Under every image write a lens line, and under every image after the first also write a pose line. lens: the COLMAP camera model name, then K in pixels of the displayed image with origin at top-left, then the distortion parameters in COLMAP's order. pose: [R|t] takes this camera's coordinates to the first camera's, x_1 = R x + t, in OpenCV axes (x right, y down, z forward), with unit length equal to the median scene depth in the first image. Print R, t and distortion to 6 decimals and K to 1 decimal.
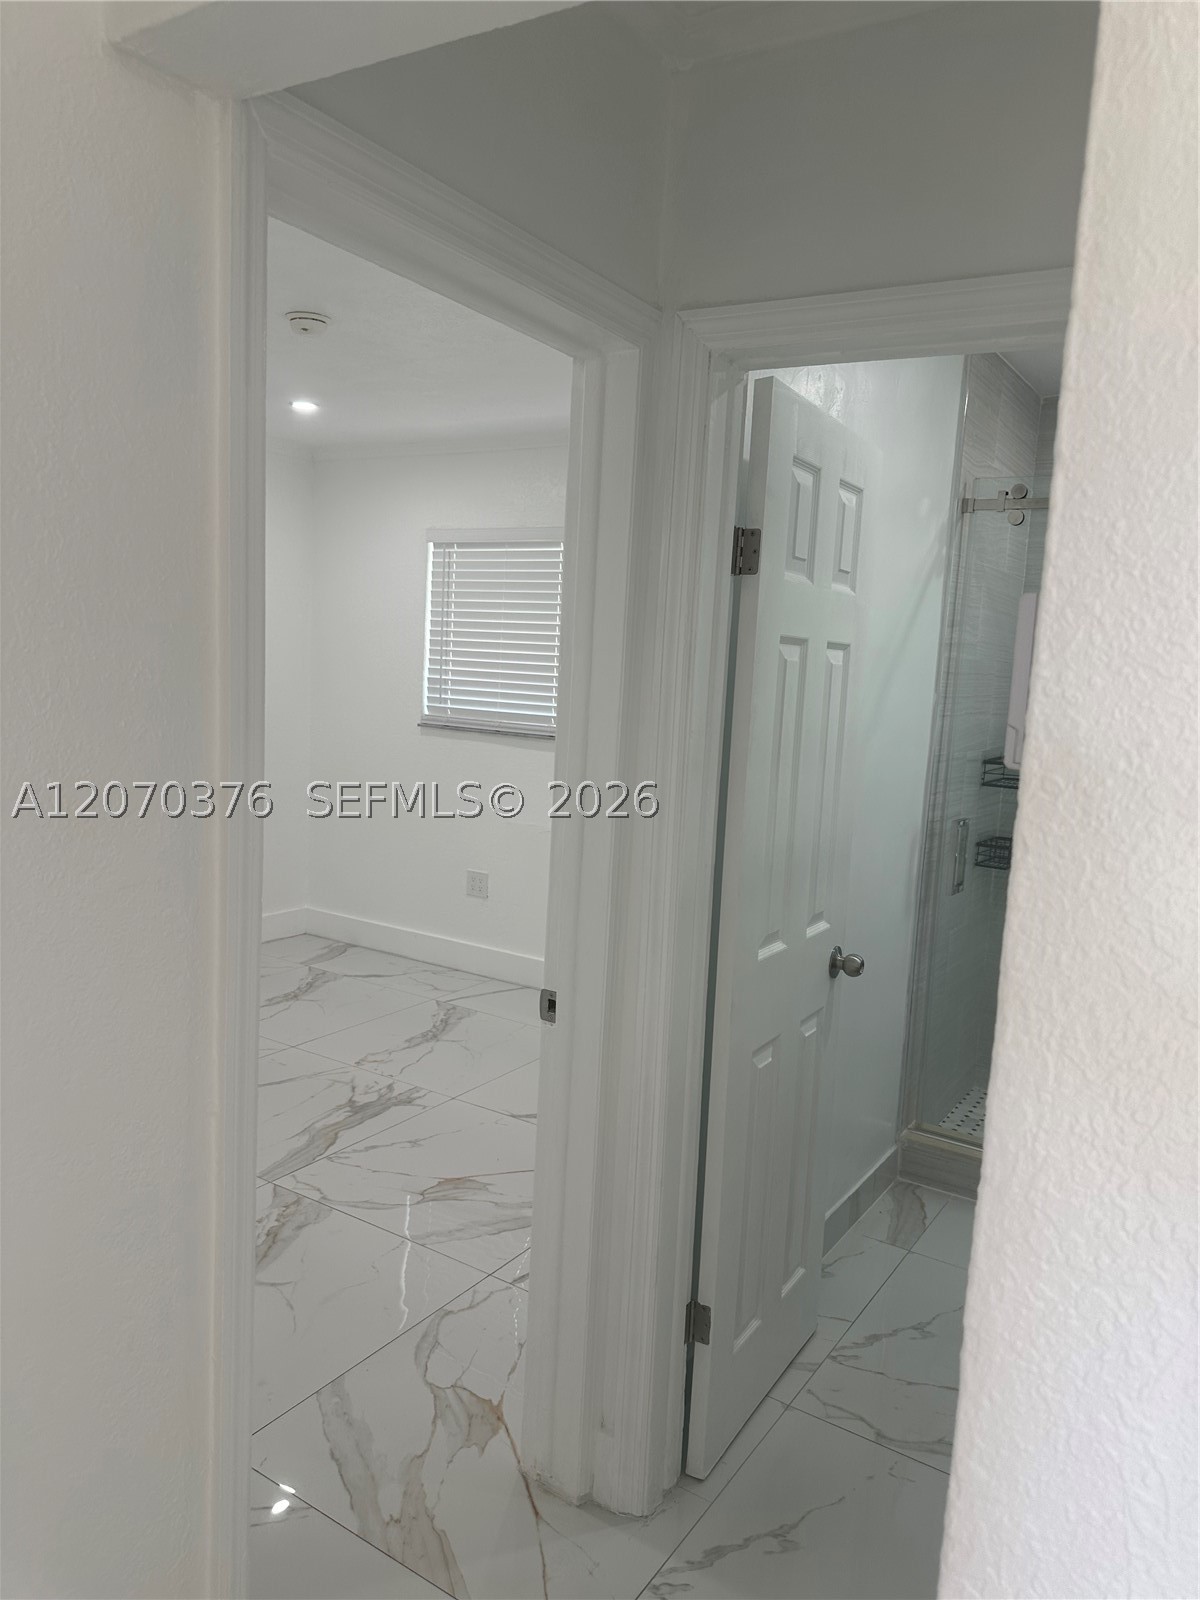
lens RADIAL K [[1131.0, 0, 599.3], [0, 1131.0, 798.4], [0, 0, 1]] dist [0.025472, -0.018609]
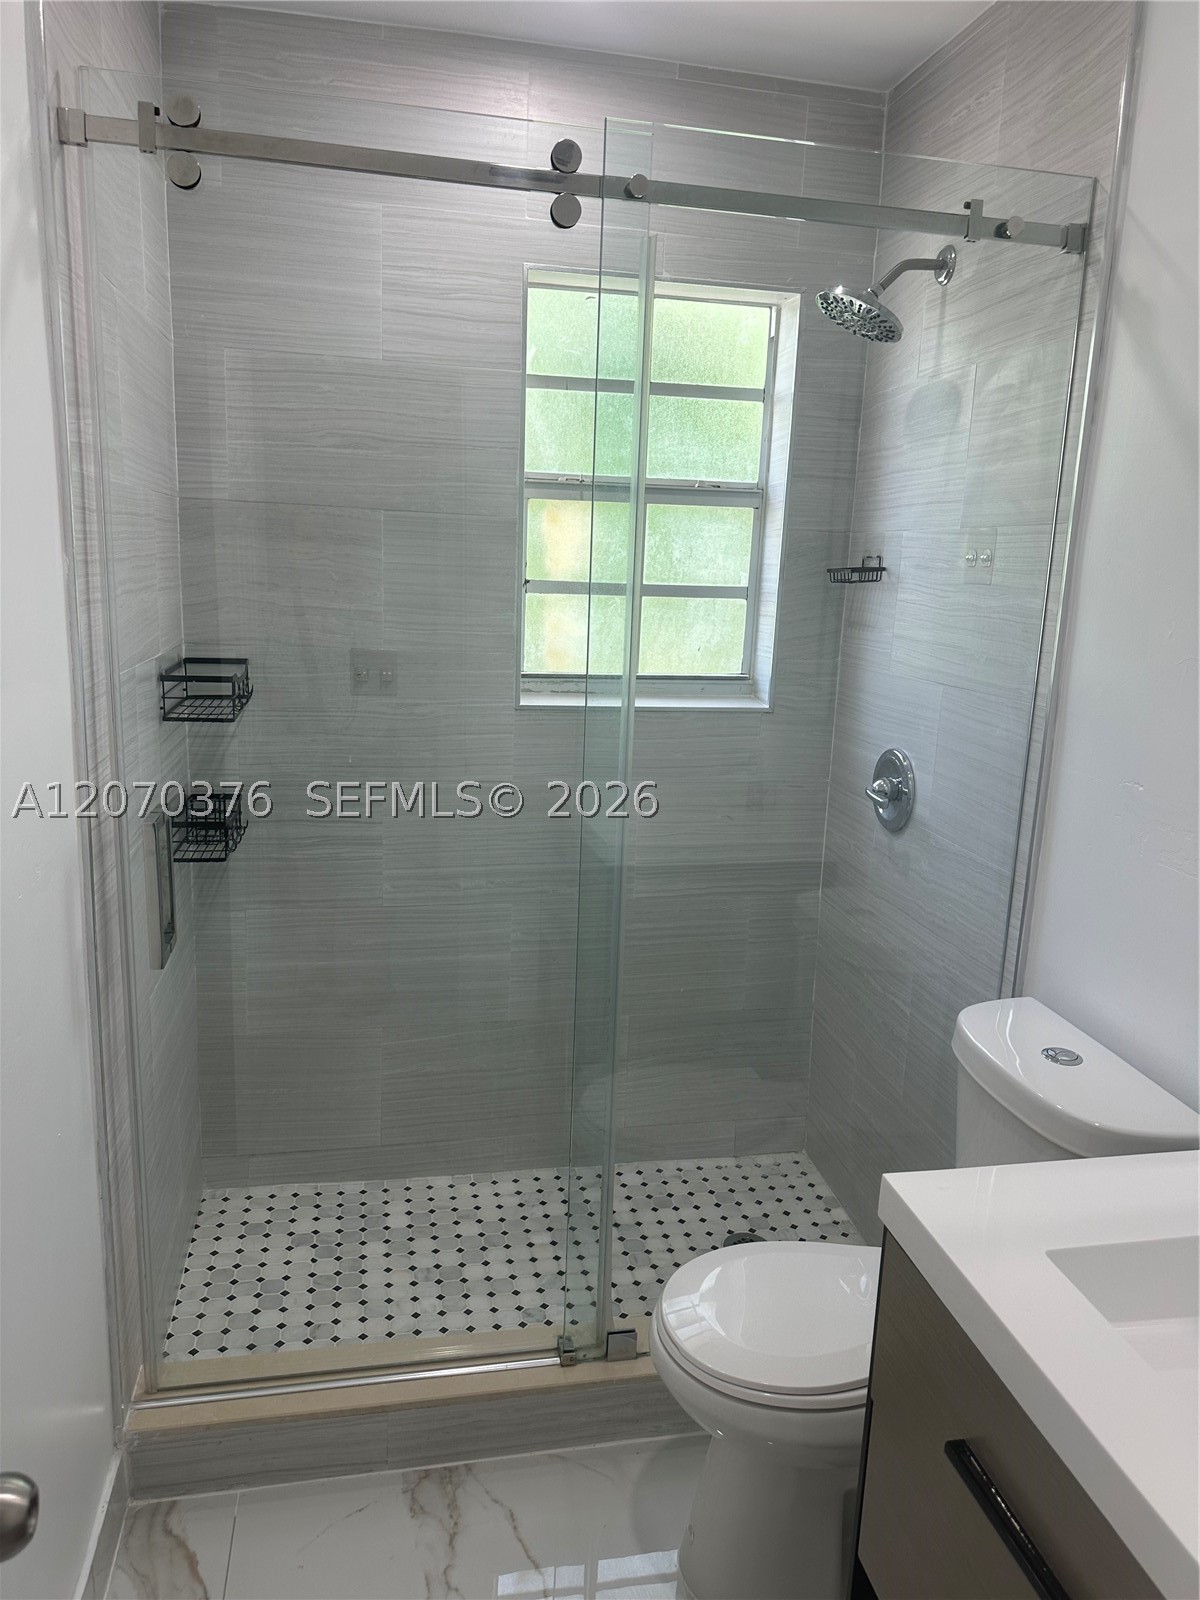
lens RADIAL K [[1131.0, 0, 609.9], [0, 1131.0, 788.6], [0, 0, 1]] dist [0.025472, -0.018609]
pose [[0.719804, -0.163710, 0.674597, 0.127692], [0.090235, 0.985614, 0.142906, -0.044029], [-0.688287, -0.041992, 0.724222, 0.503612]]
